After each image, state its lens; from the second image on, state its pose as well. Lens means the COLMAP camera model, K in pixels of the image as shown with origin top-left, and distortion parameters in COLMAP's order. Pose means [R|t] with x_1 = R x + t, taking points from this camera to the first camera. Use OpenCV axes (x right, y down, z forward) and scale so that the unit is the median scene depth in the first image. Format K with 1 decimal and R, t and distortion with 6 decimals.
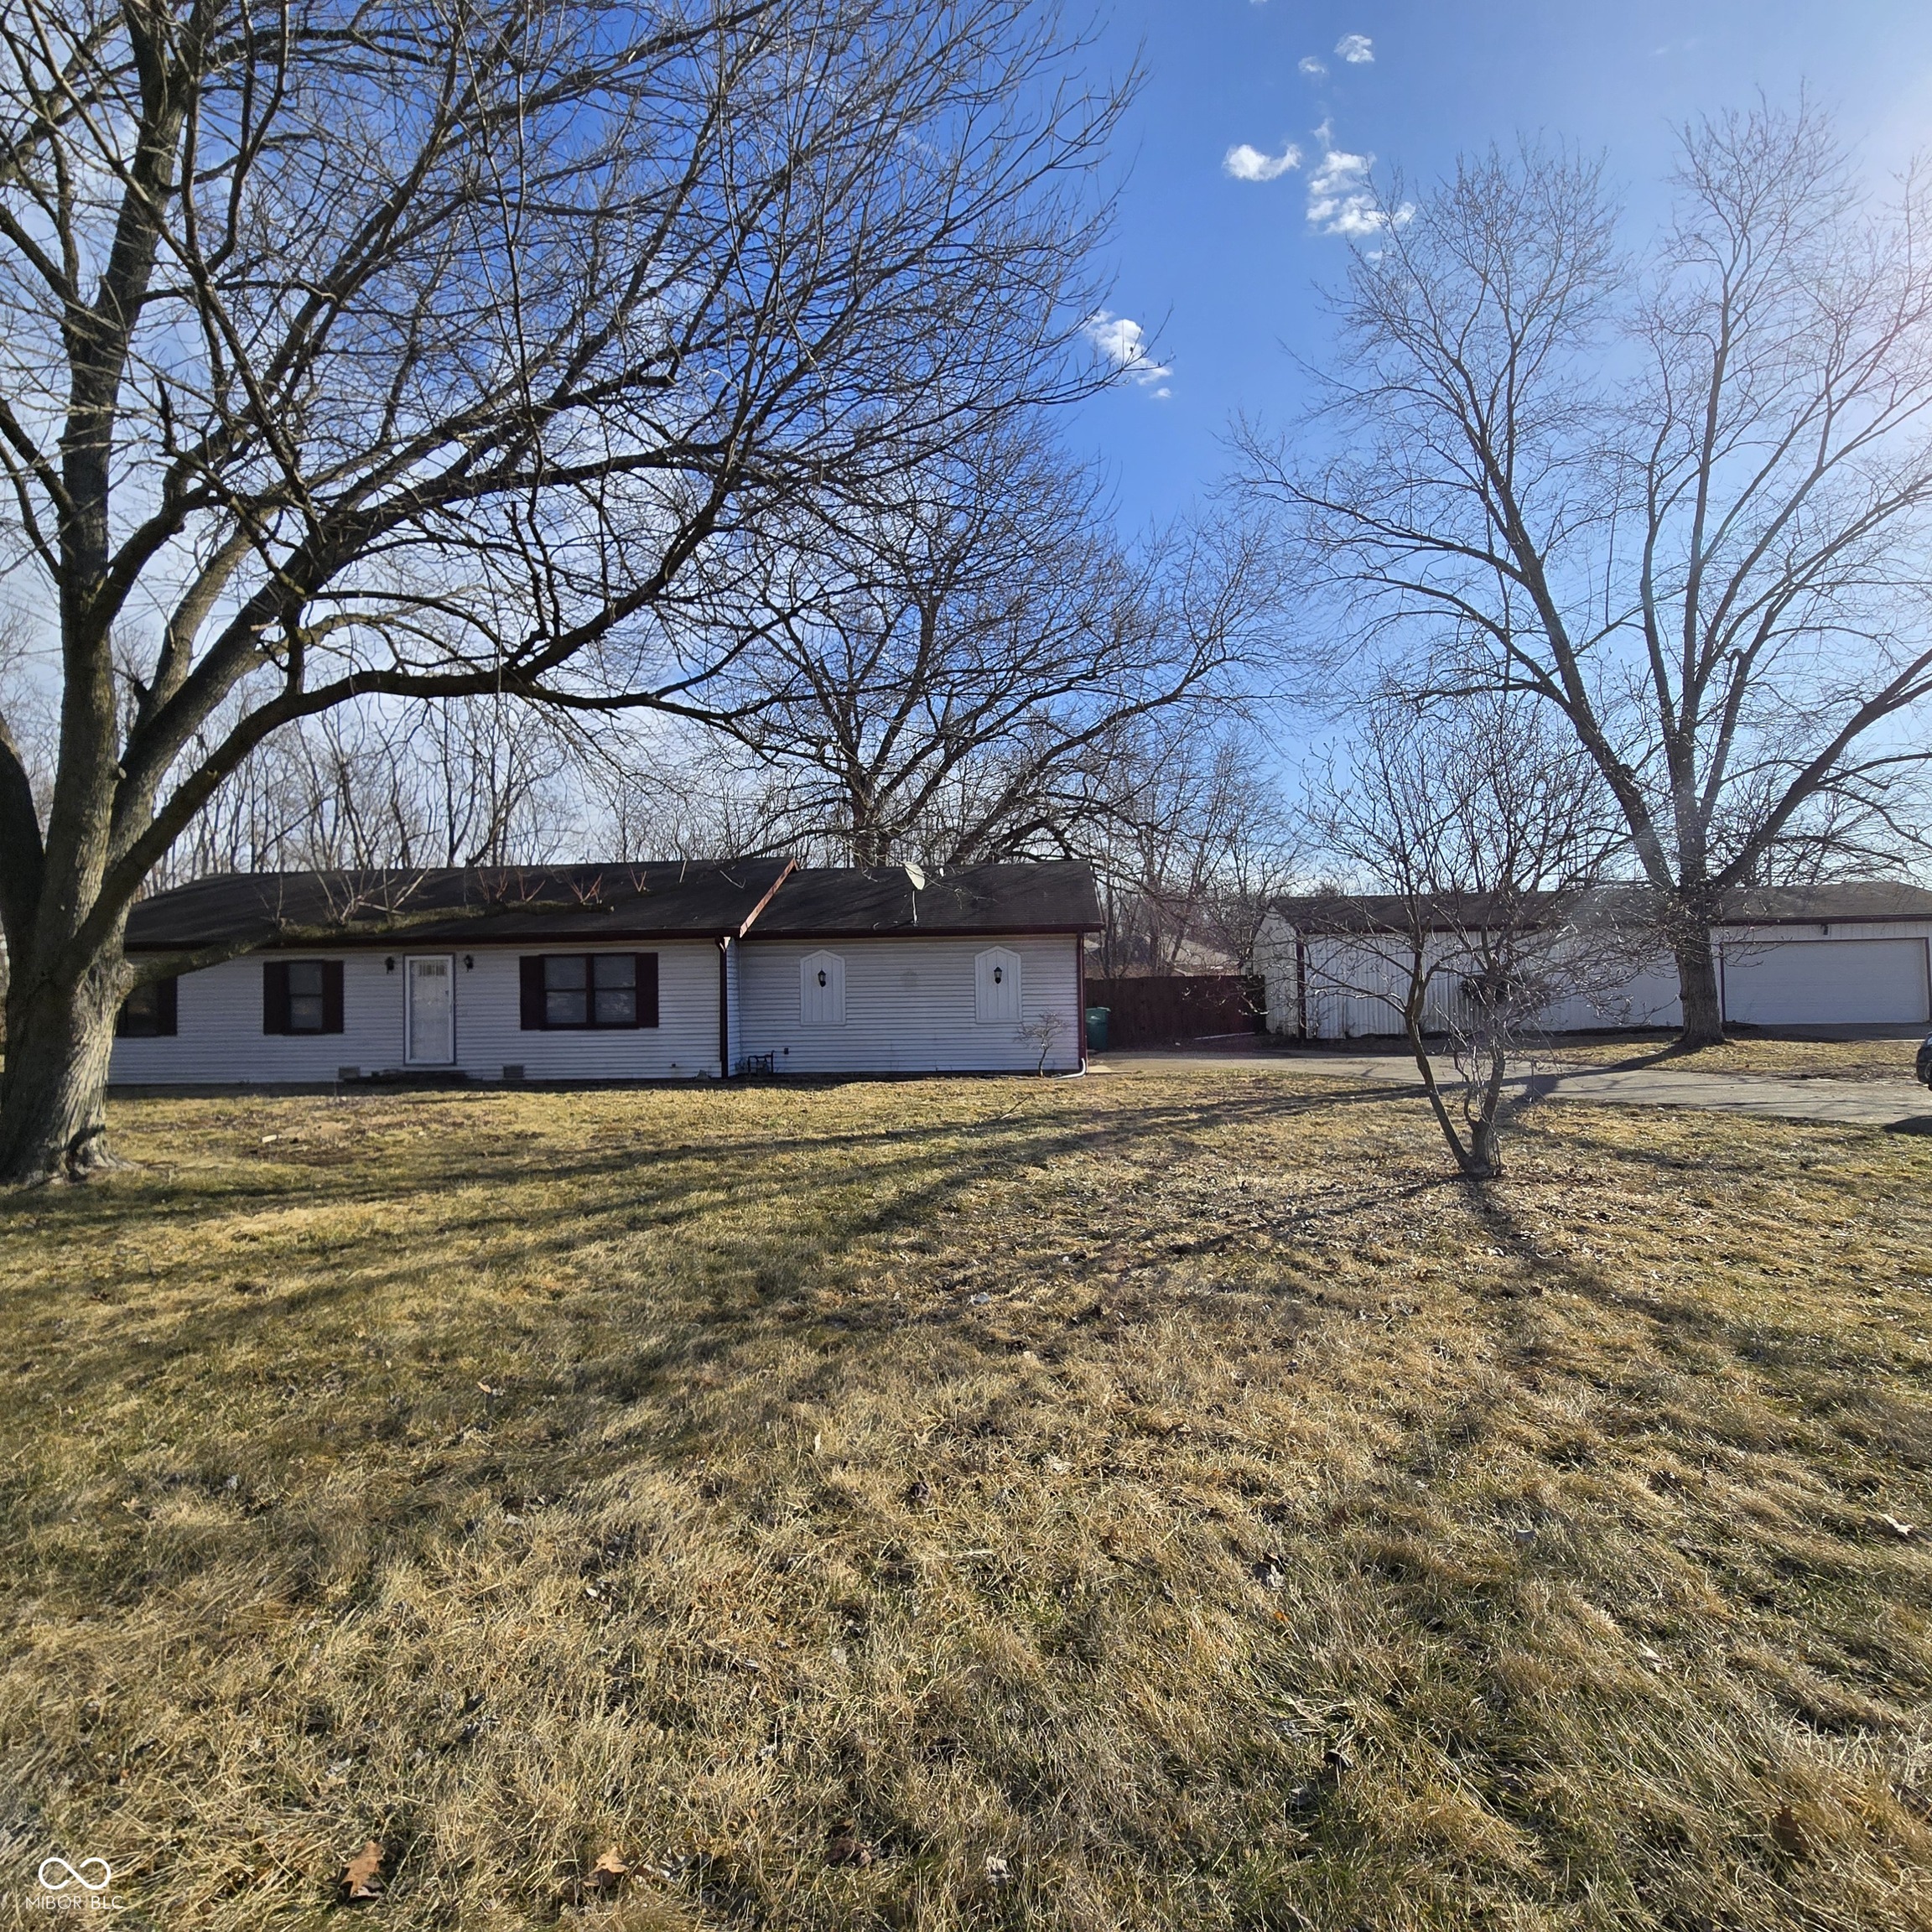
lens RADIAL K [[1072.7, 0, 958.3], [0, 1072.7, 963.4], [0, 0, 1]] dist [-0.011482, 0.001039]
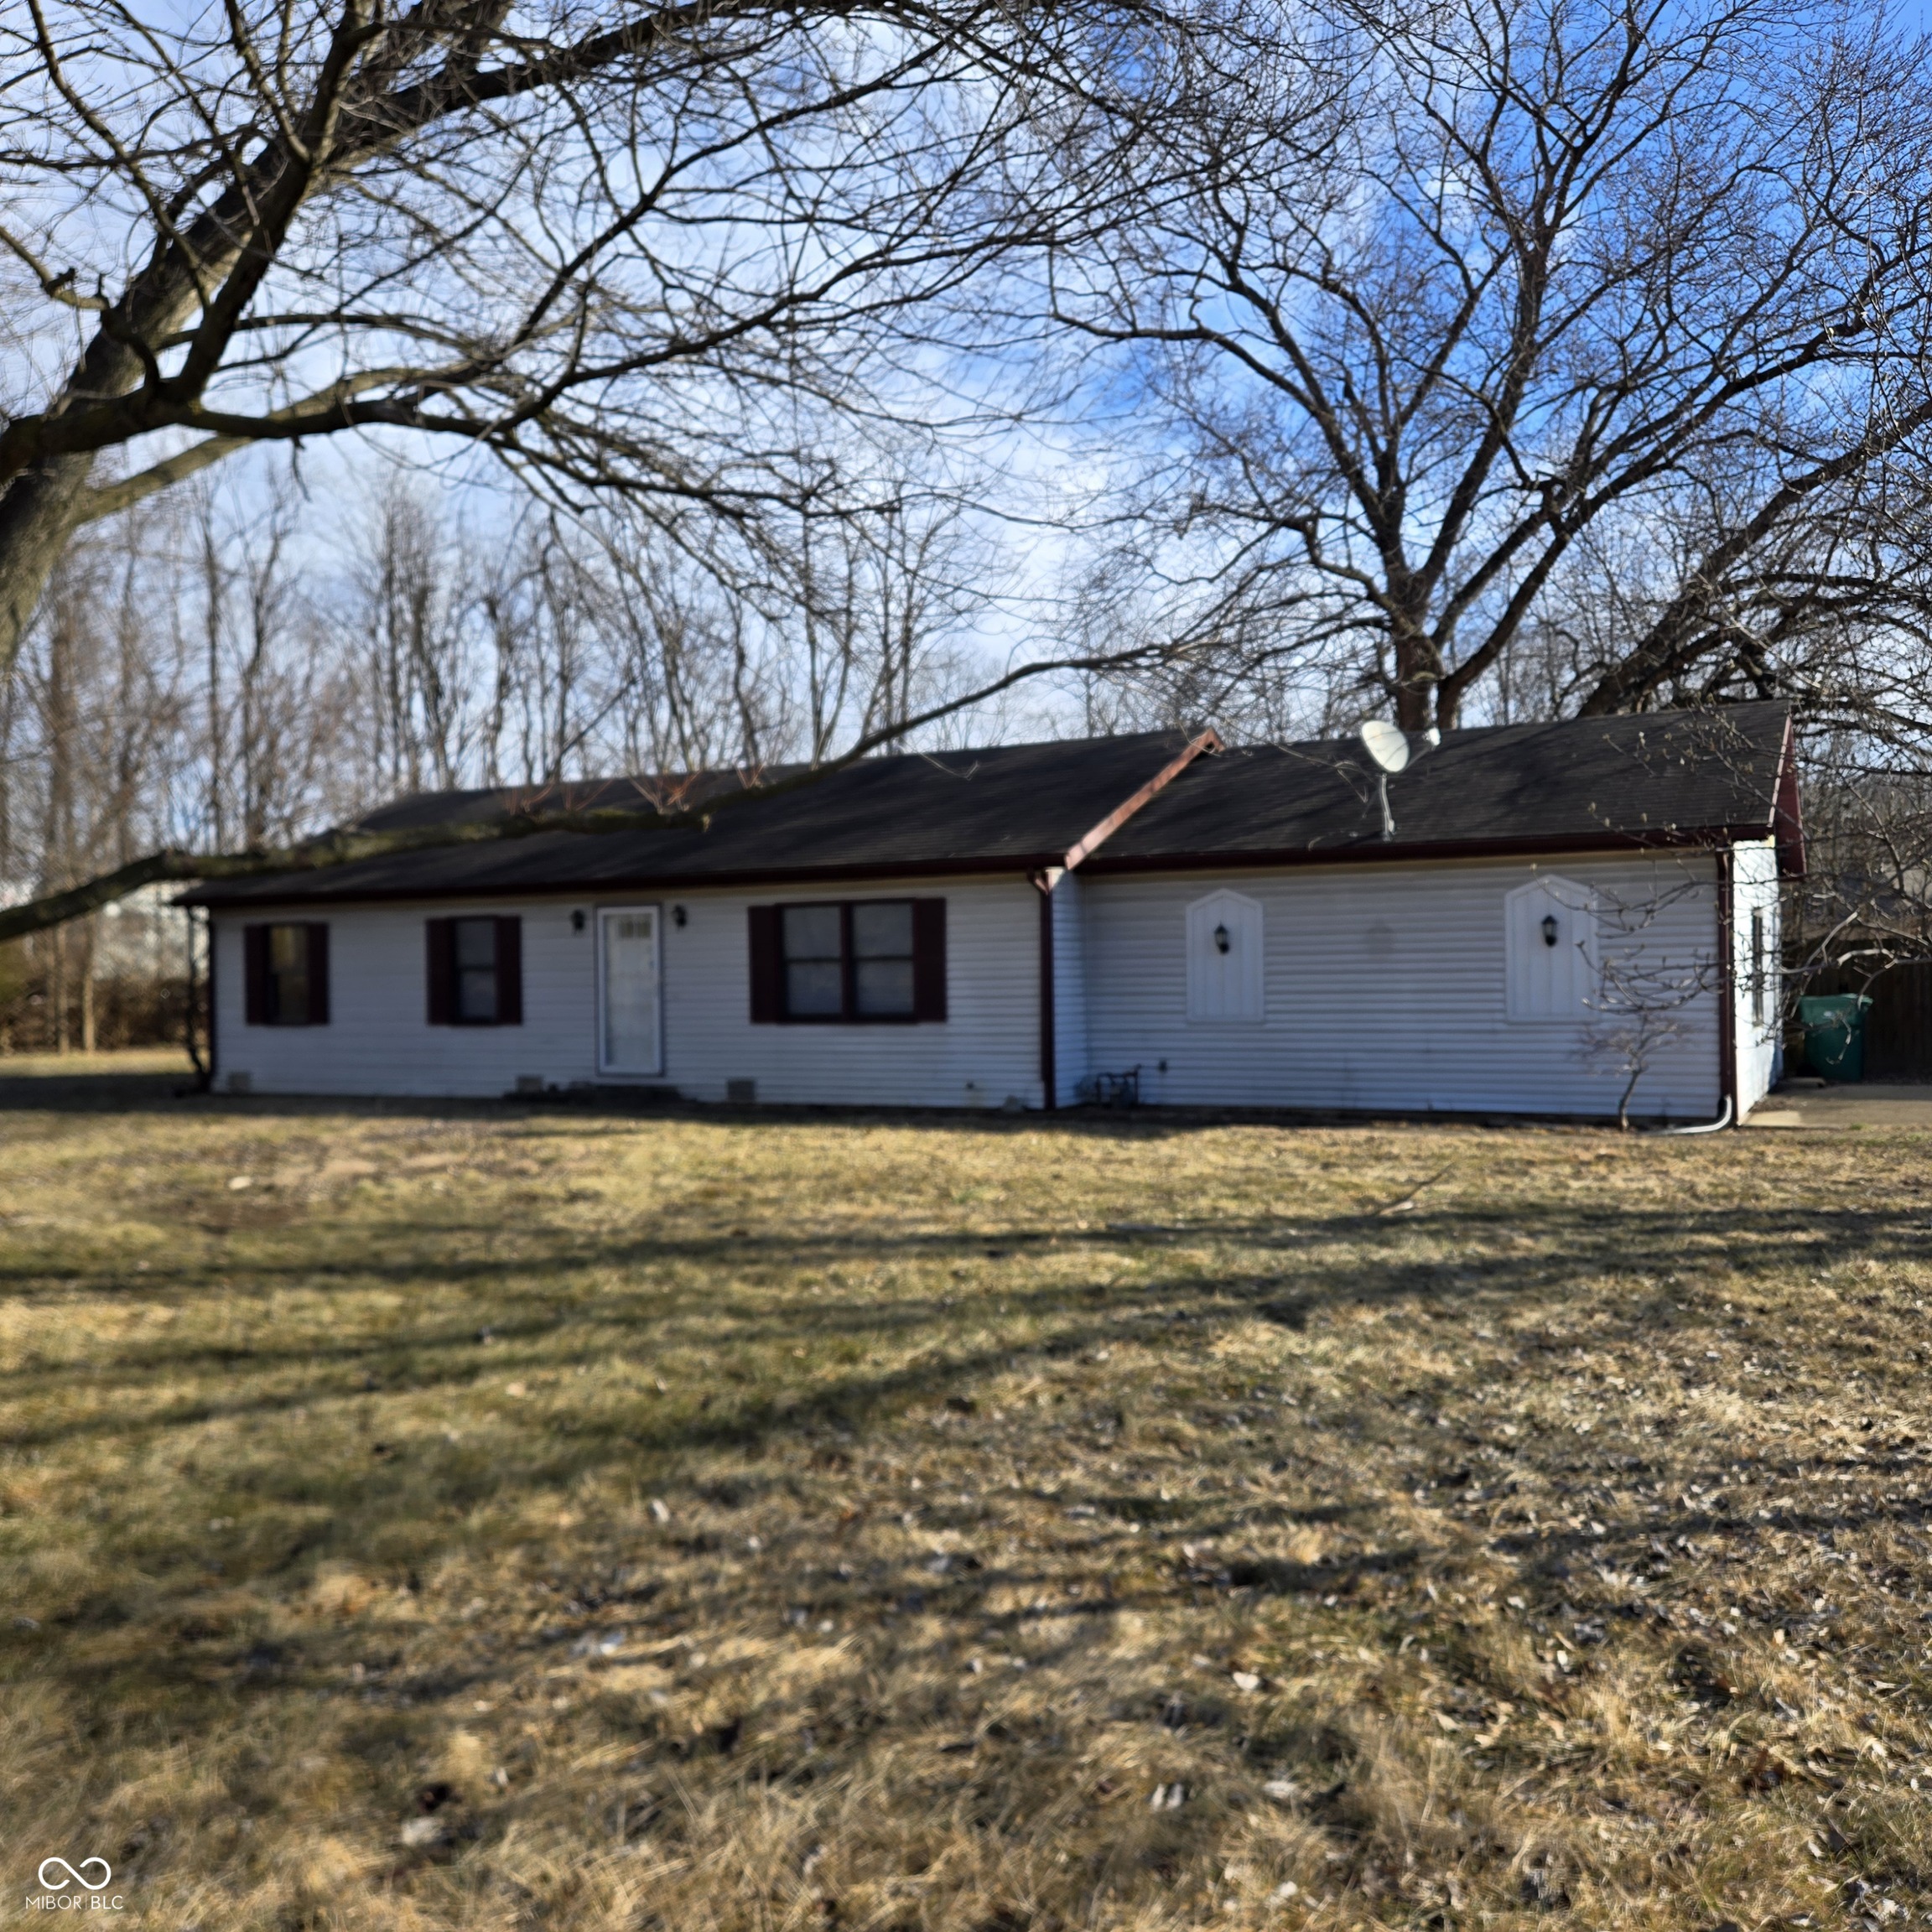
lens RADIAL K [[1747.4, 0, 948.8], [0, 1747.4, 991.8], [0, 0, 1]] dist [0.069568, -0.056247]
pose [[0.916608, 0.007180, -0.399723, 0.111847], [0.009571, 0.999158, 0.039895, 0.003551], [0.399673, -0.040394, 0.915768, 0.100072]]
